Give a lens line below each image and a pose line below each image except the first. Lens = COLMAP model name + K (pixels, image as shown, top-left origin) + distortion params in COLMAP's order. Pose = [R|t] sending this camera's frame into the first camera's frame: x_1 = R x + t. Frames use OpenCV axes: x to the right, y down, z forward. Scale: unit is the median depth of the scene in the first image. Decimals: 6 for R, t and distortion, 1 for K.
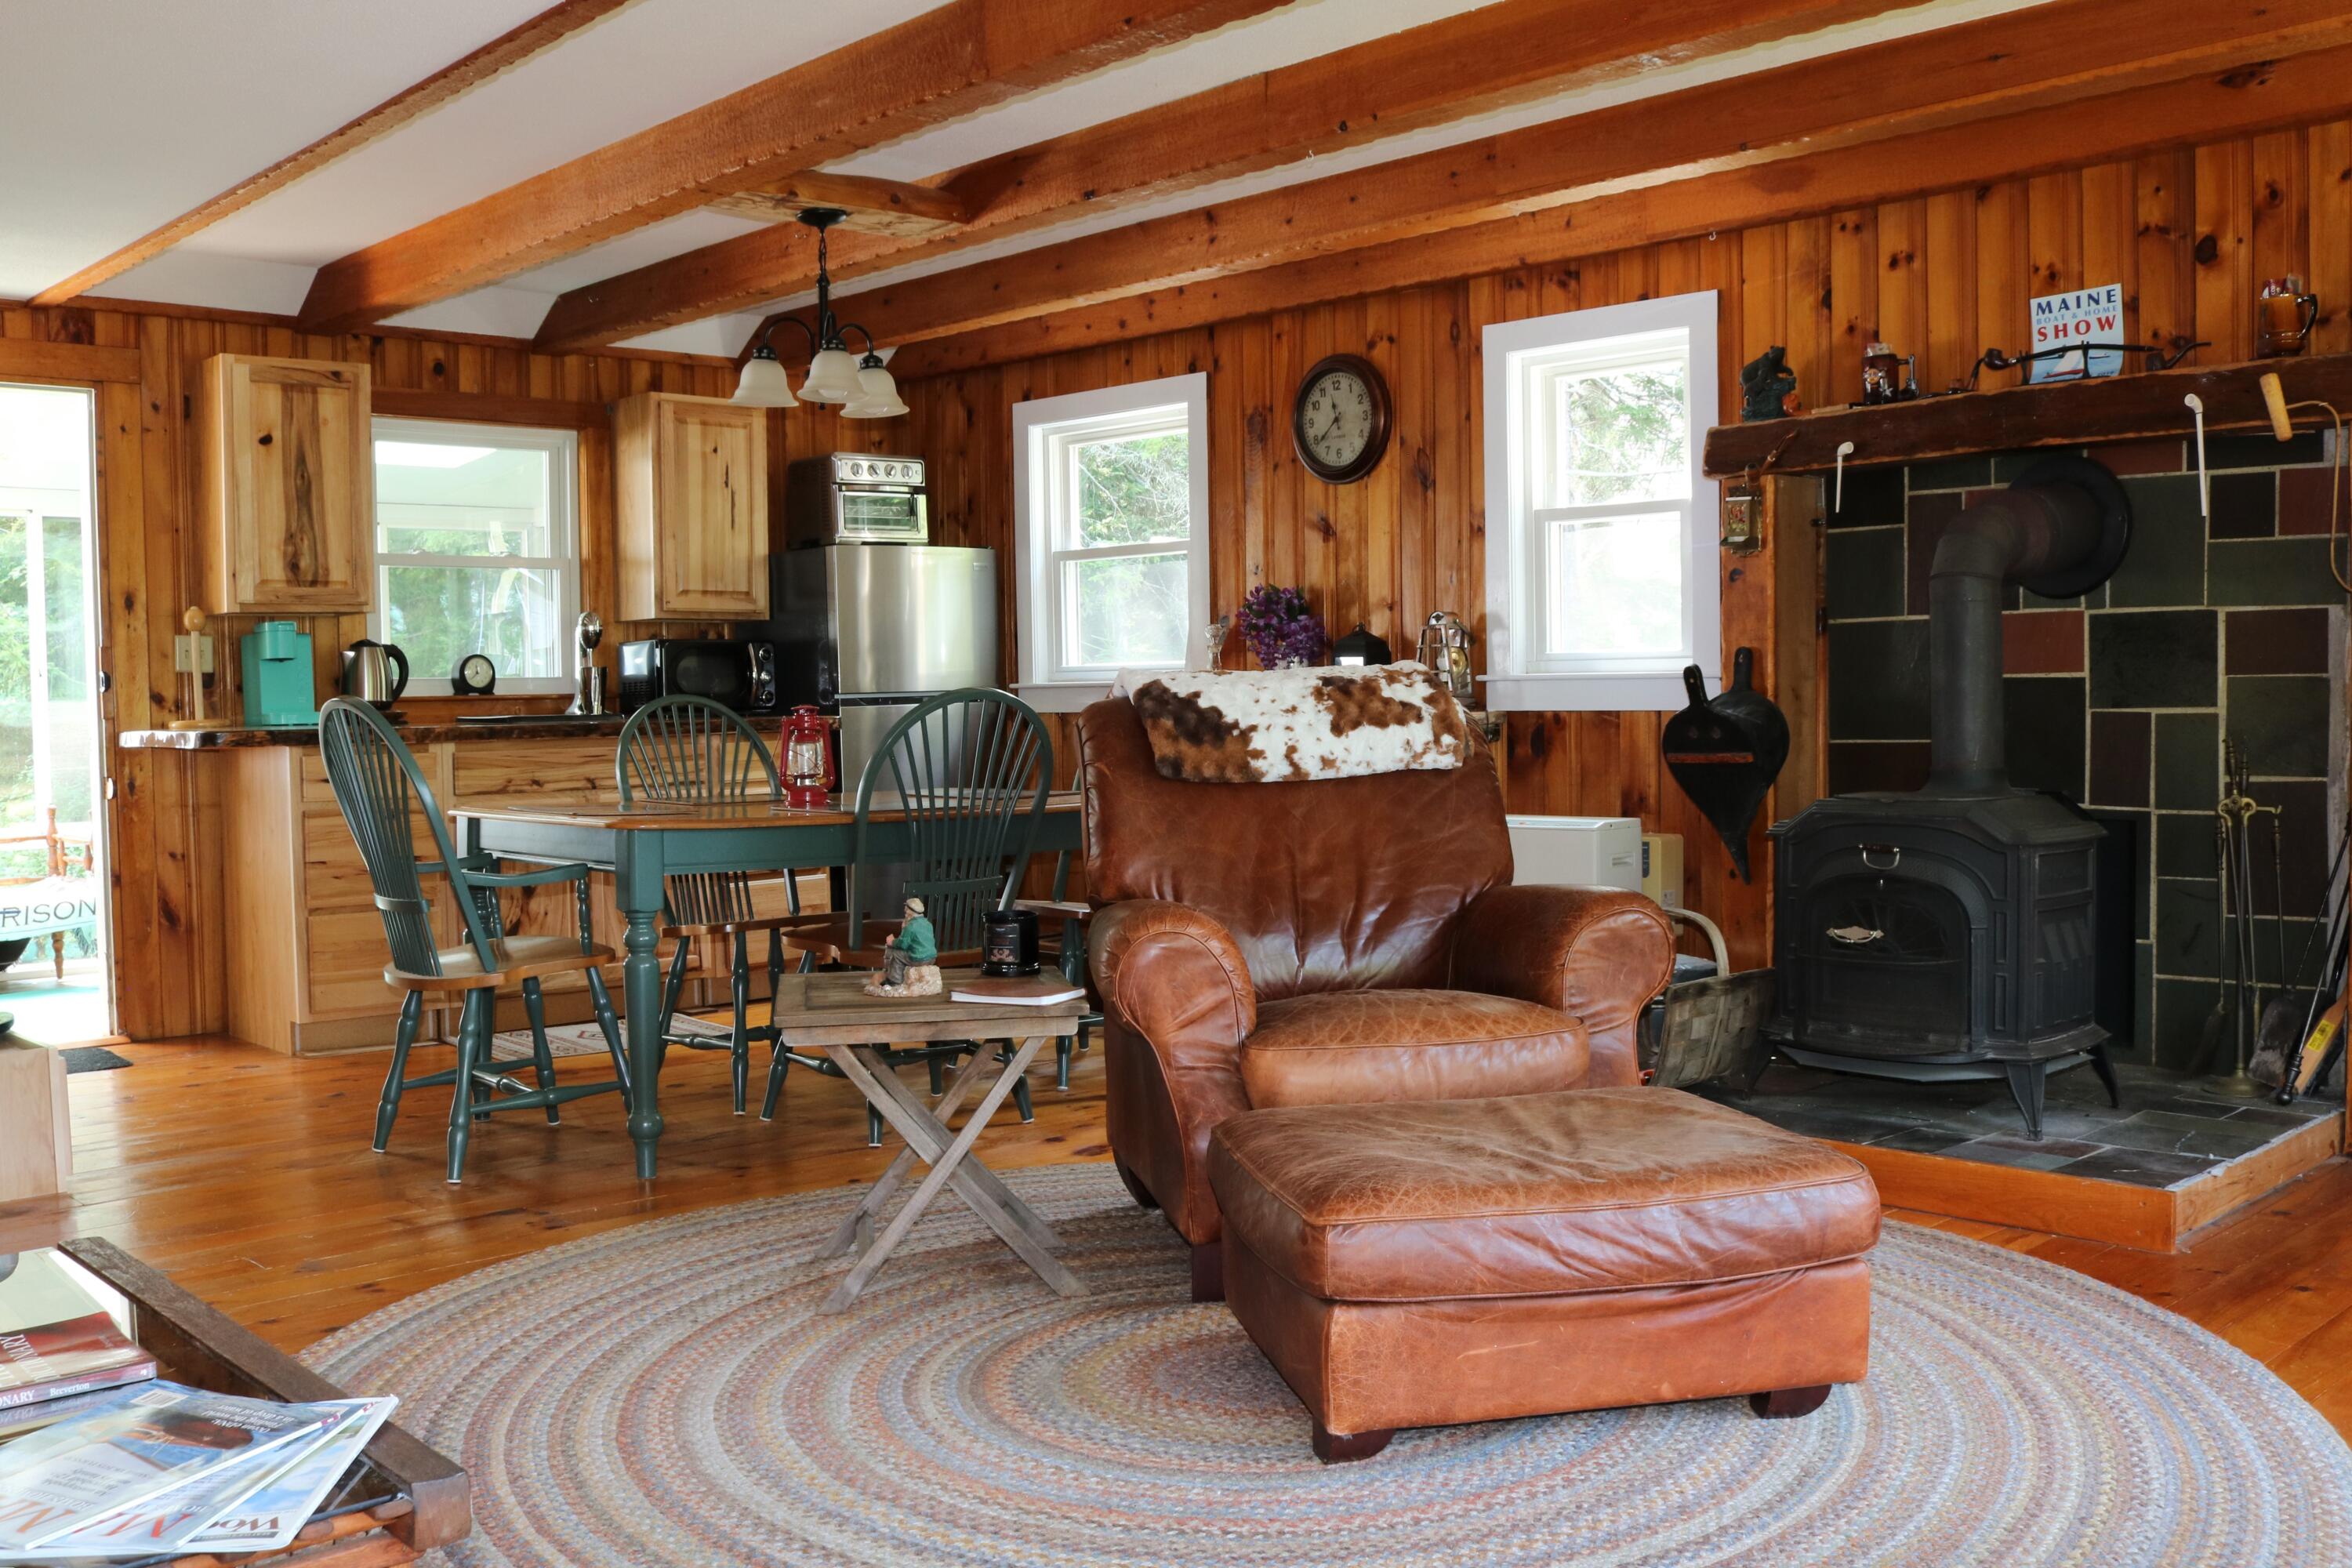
lens RADIAL K [[2080.2, 0, 1179.6], [0, 2080.2, 787.7], [0, 0, 1]] dist [-0.138197, 0.073555]
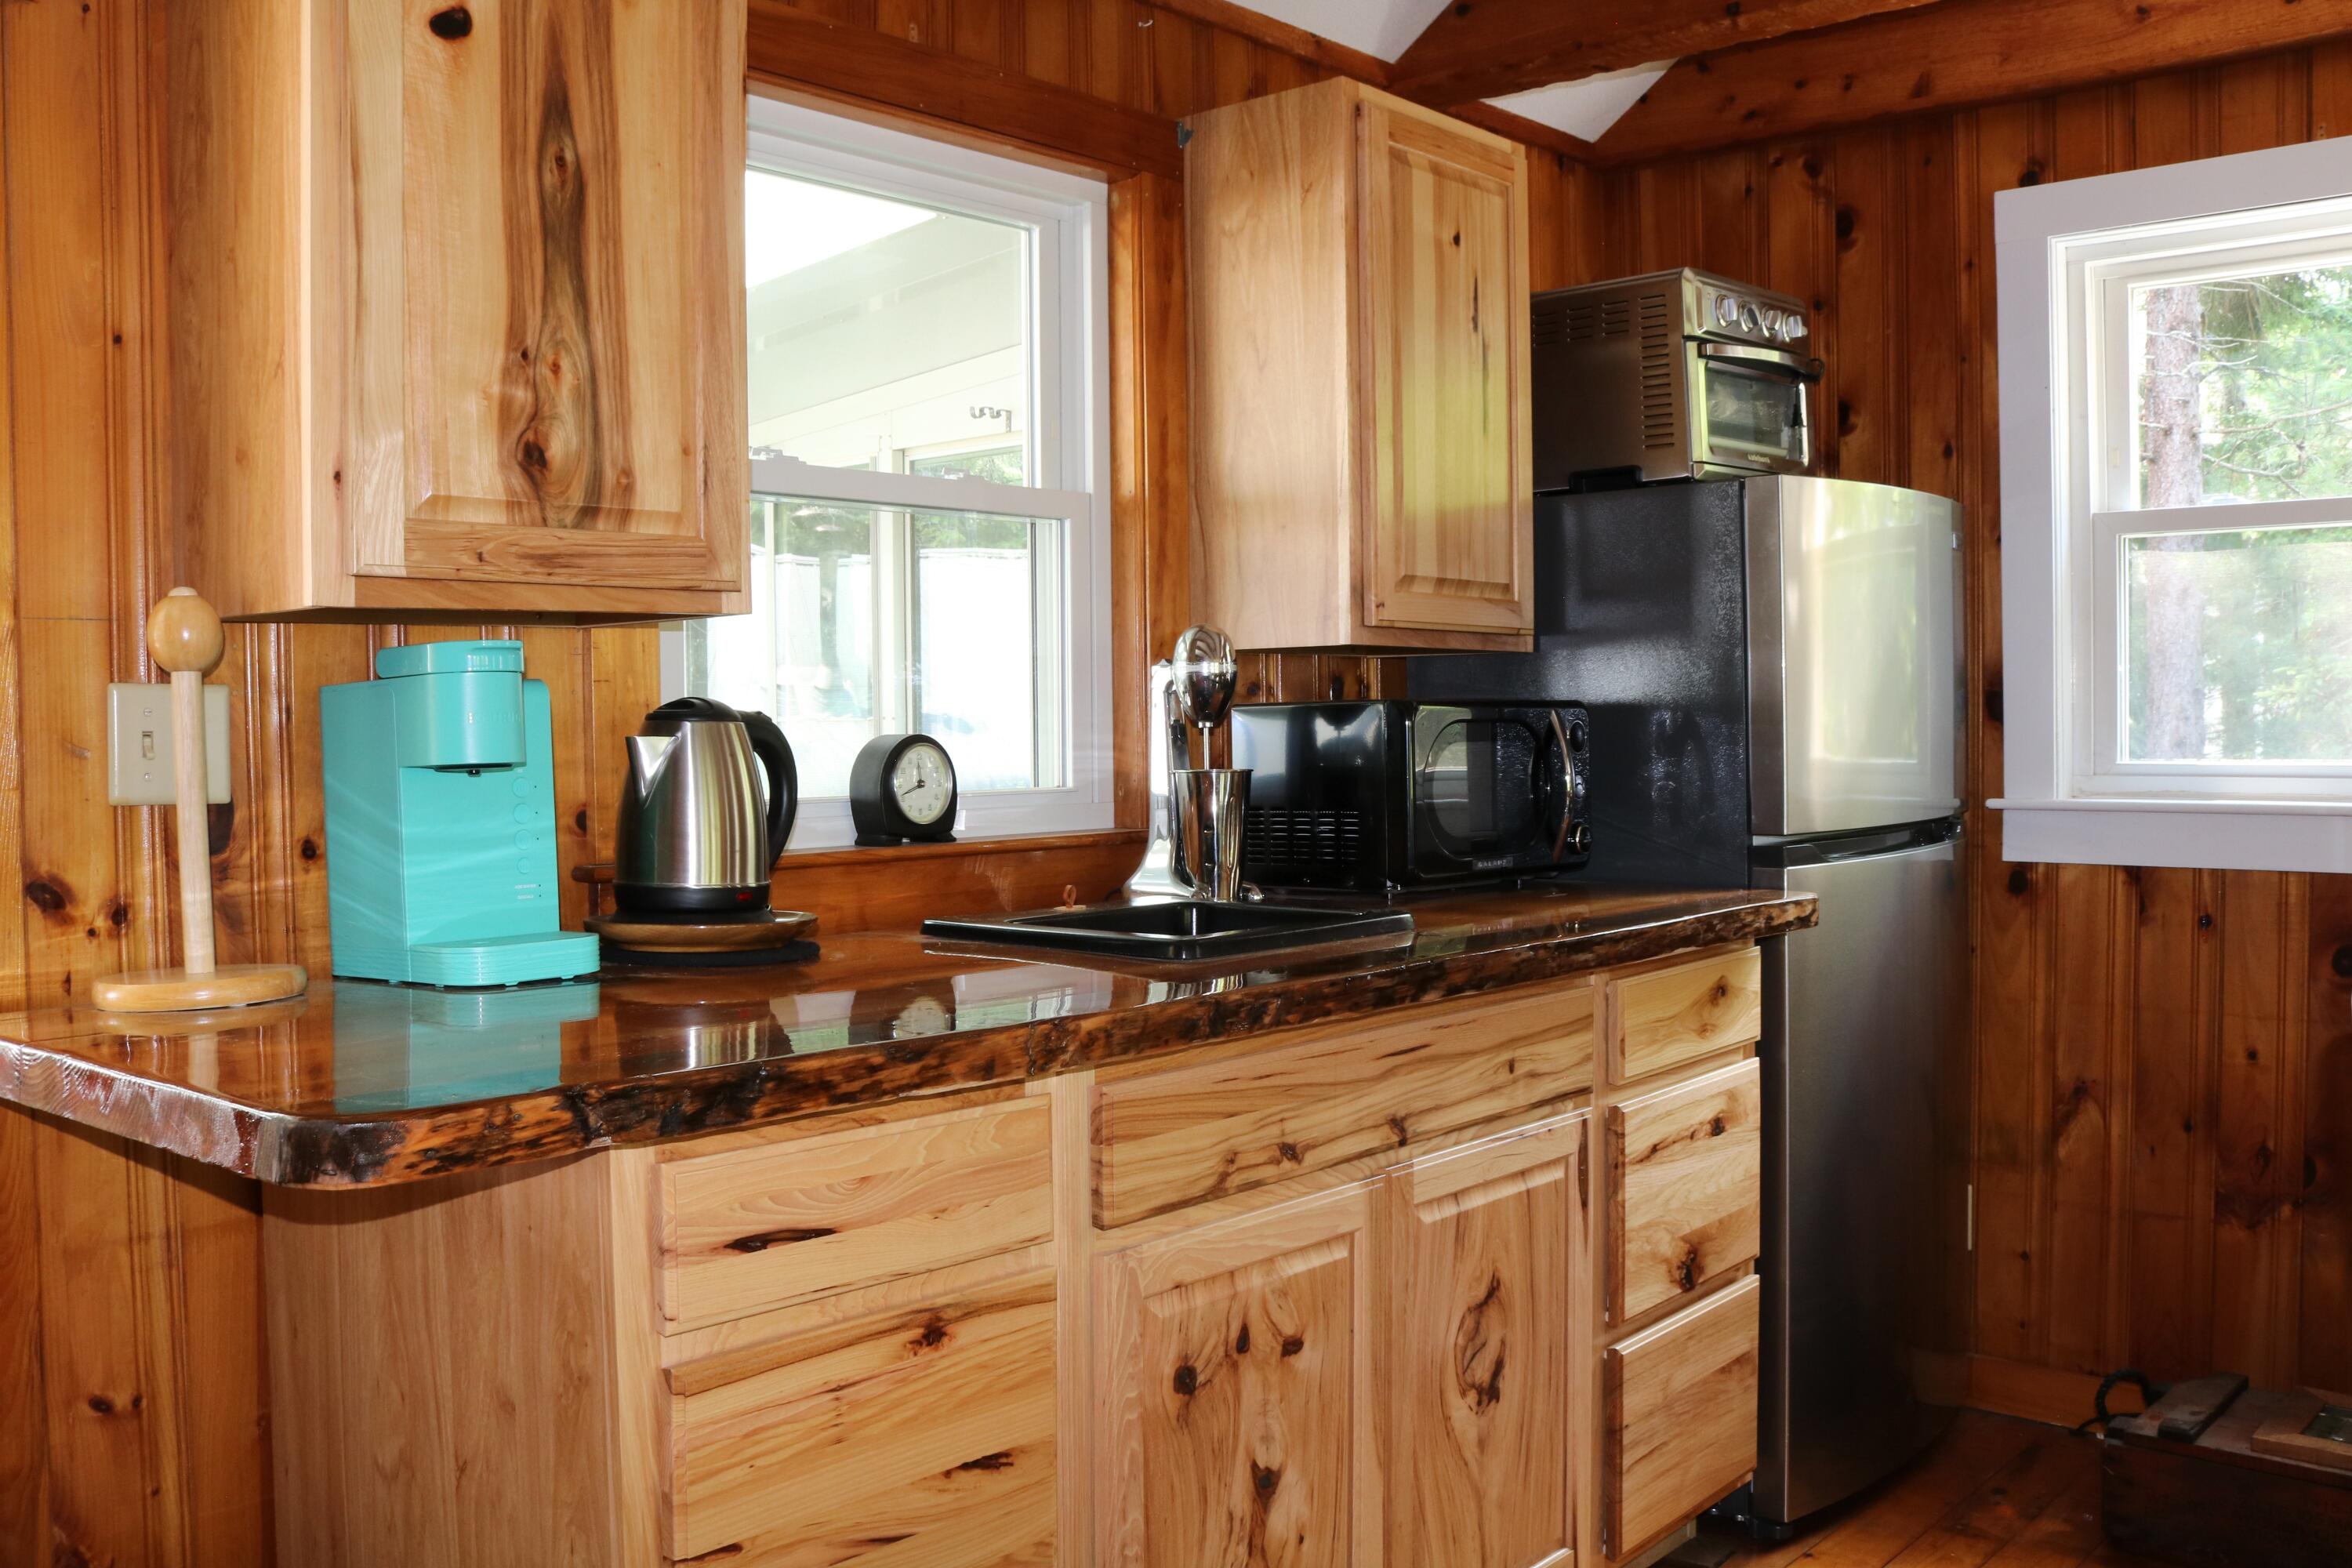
lens RADIAL K [[2080.2, 0, 1171.0], [0, 2080.2, 779.6], [0, 0, 1]] dist [-0.138197, 0.073555]
pose [[0.996775, 0.003241, 0.080181, -0.365324], [-0.001823, 0.999841, -0.017750, -0.056099], [-0.080225, 0.017546, 0.996622, 0.691009]]
